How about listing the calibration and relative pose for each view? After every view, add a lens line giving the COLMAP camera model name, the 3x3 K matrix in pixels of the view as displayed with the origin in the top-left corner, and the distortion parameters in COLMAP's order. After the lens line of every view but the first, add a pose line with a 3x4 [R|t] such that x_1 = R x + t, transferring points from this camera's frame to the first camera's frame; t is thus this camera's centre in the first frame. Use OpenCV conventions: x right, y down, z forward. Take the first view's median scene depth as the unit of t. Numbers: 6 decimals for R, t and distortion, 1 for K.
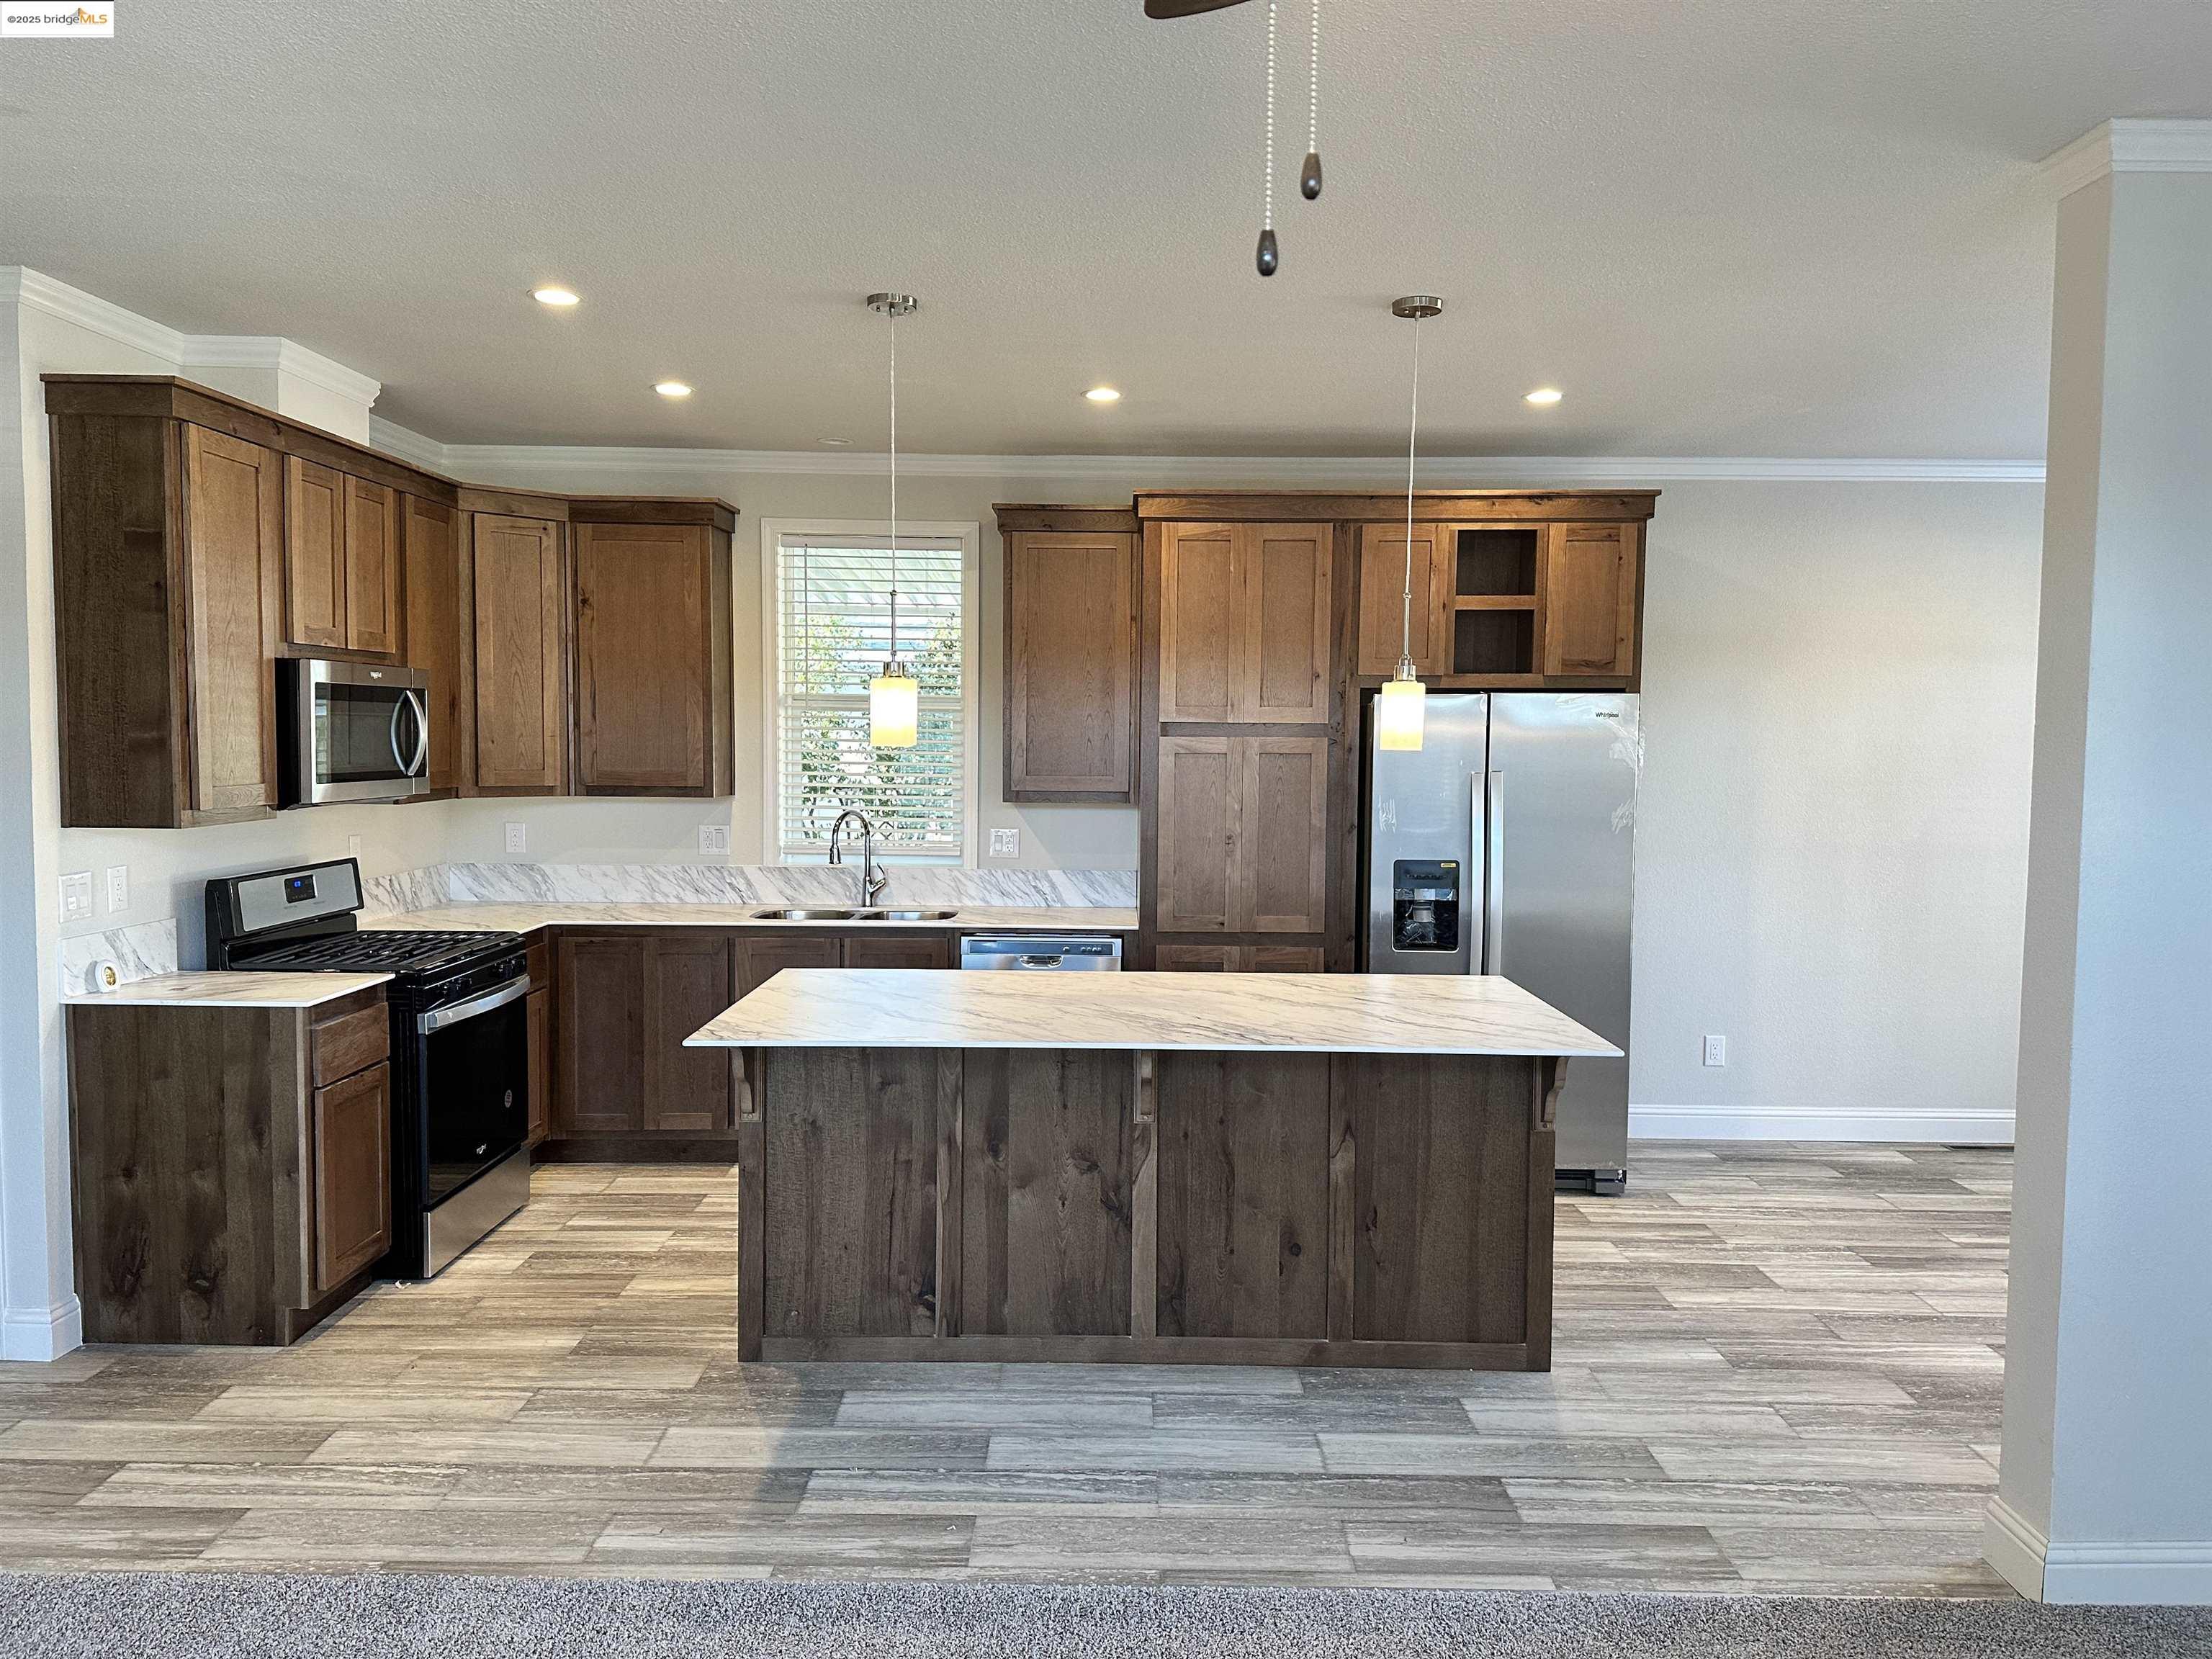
lens RADIAL K [[1545.9, 0, 1106.0], [0, 1545.9, 829.5], [0, 0, 1]] dist [0.112575, -0.186542]
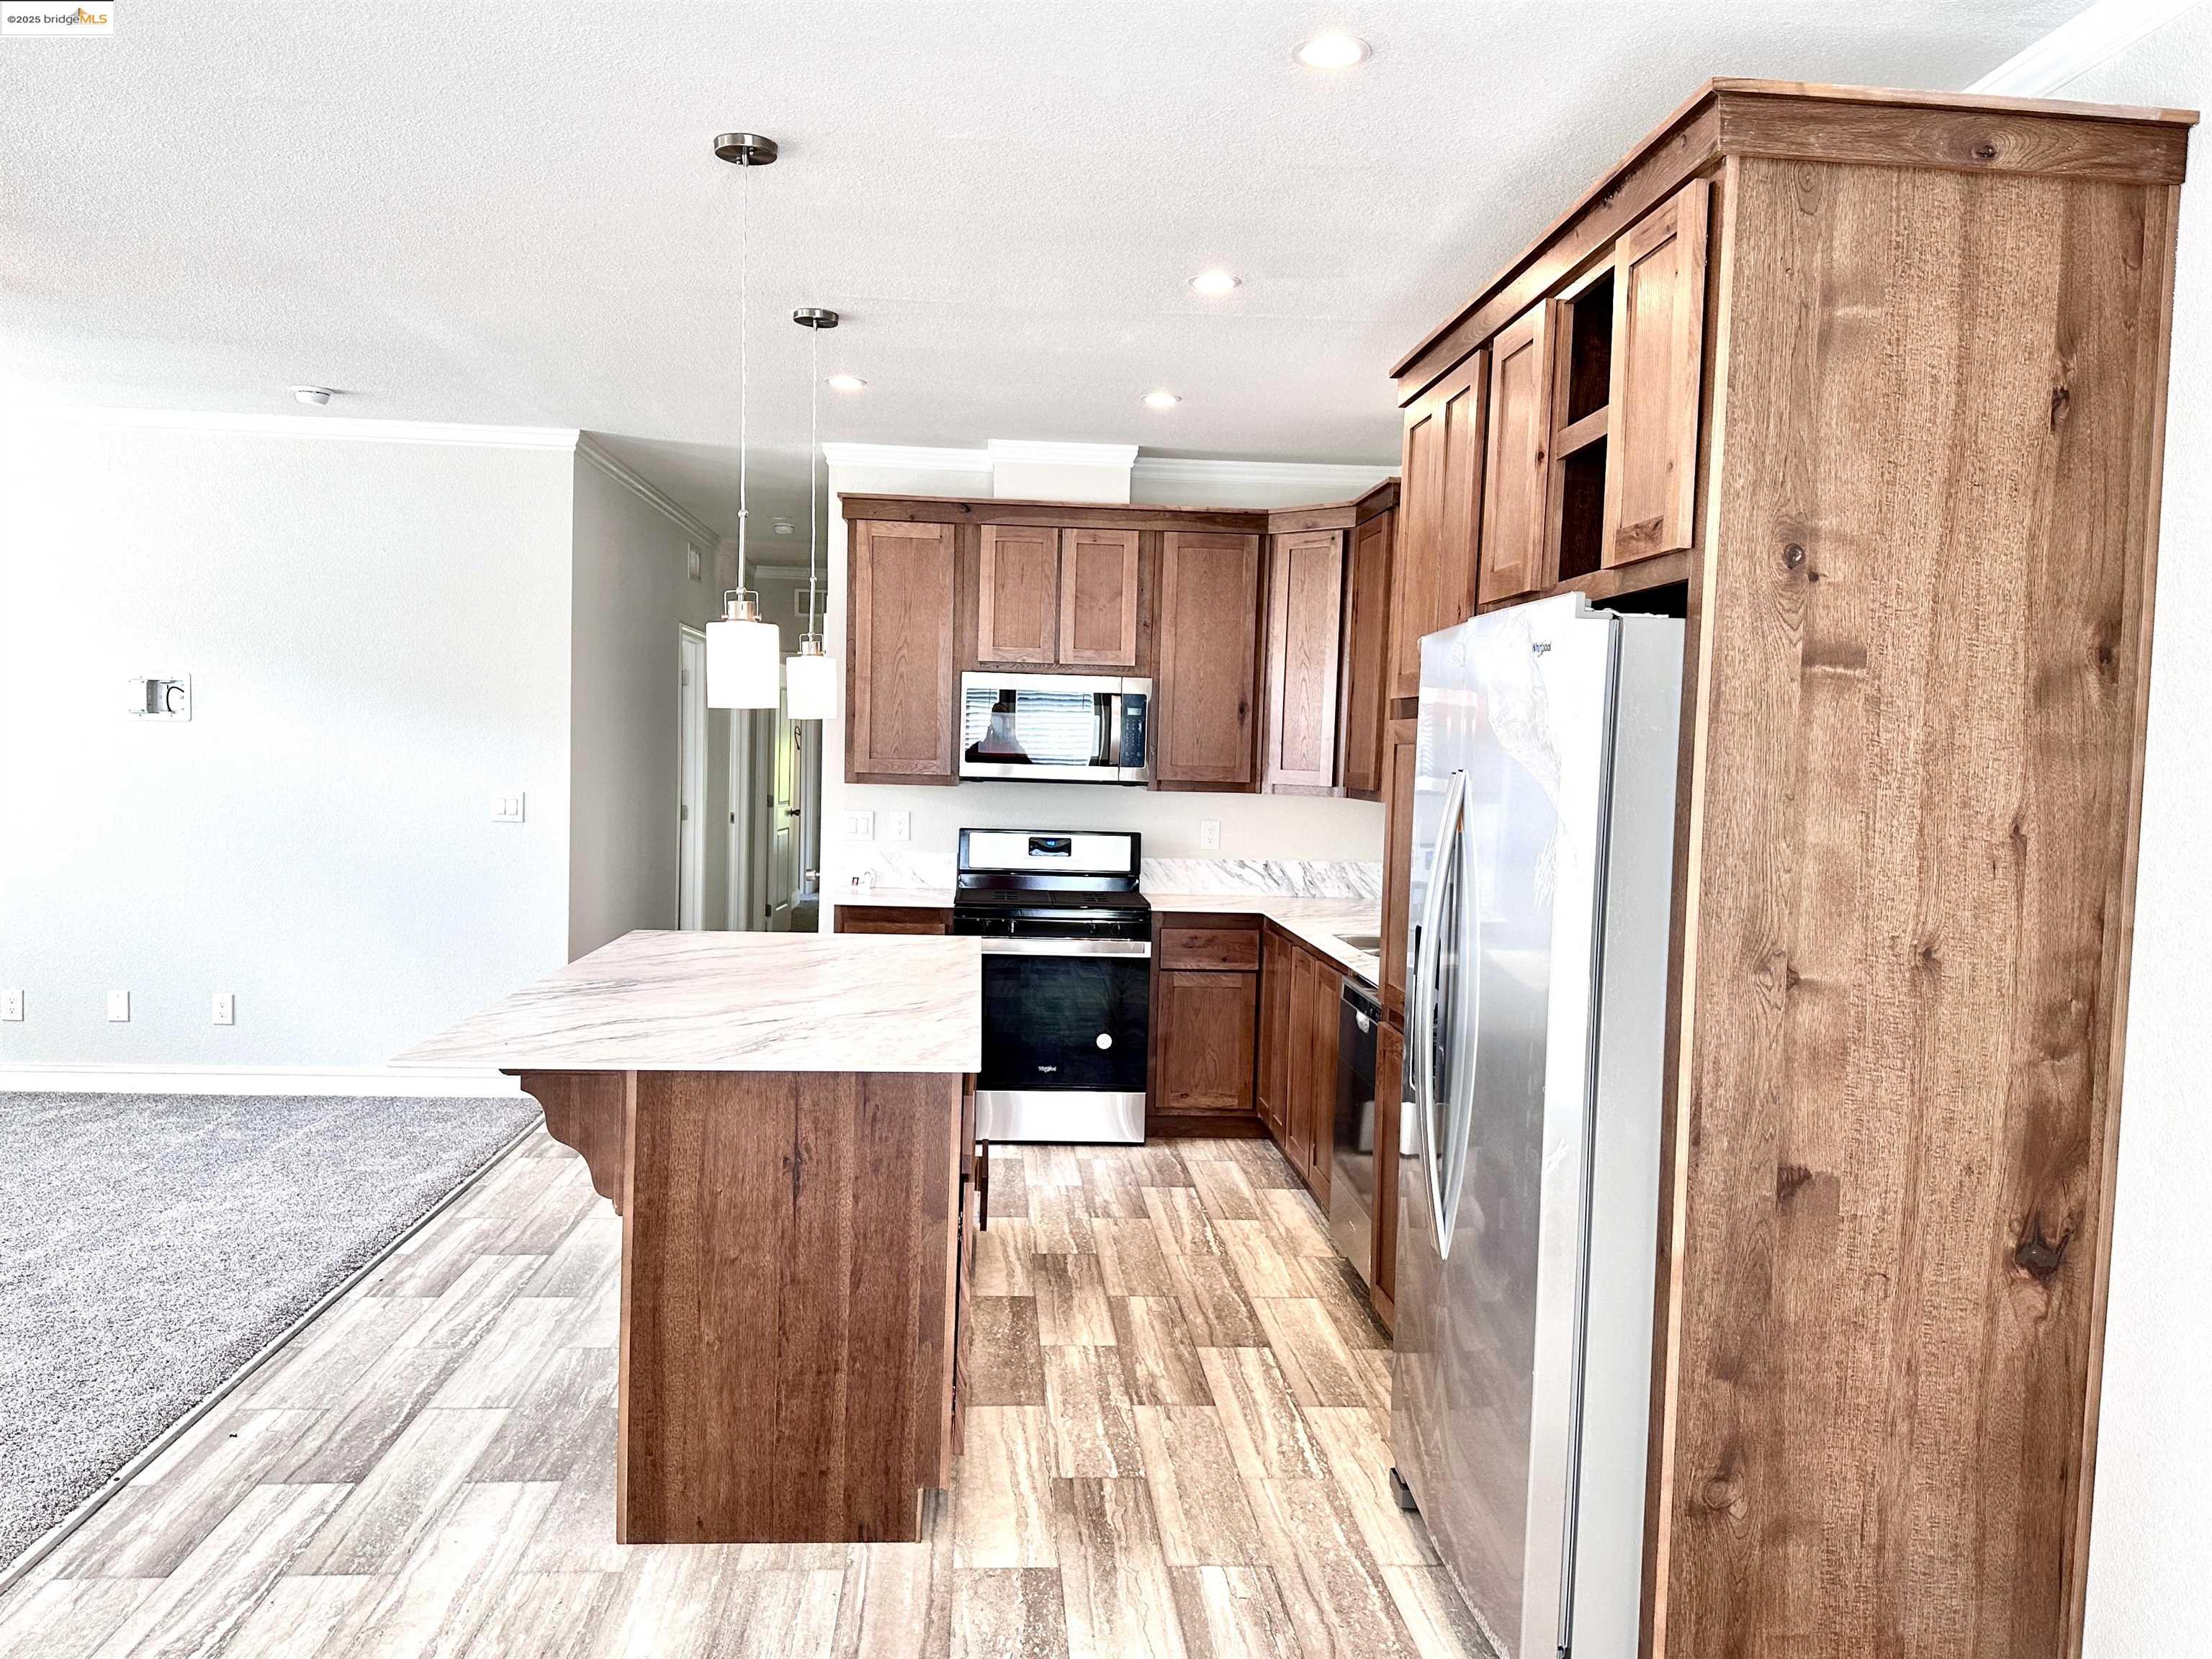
lens RADIAL K [[1675.9, 0, 1106.0], [0, 1675.9, 829.5], [0, 0, 1]] dist [0.129460, -0.177155]
pose [[0.080484, 0.044496, -0.995762, 1.066786], [-0.092435, 0.995031, 0.036992, -0.037779], [0.992461, 0.089066, 0.084197, 1.106951]]
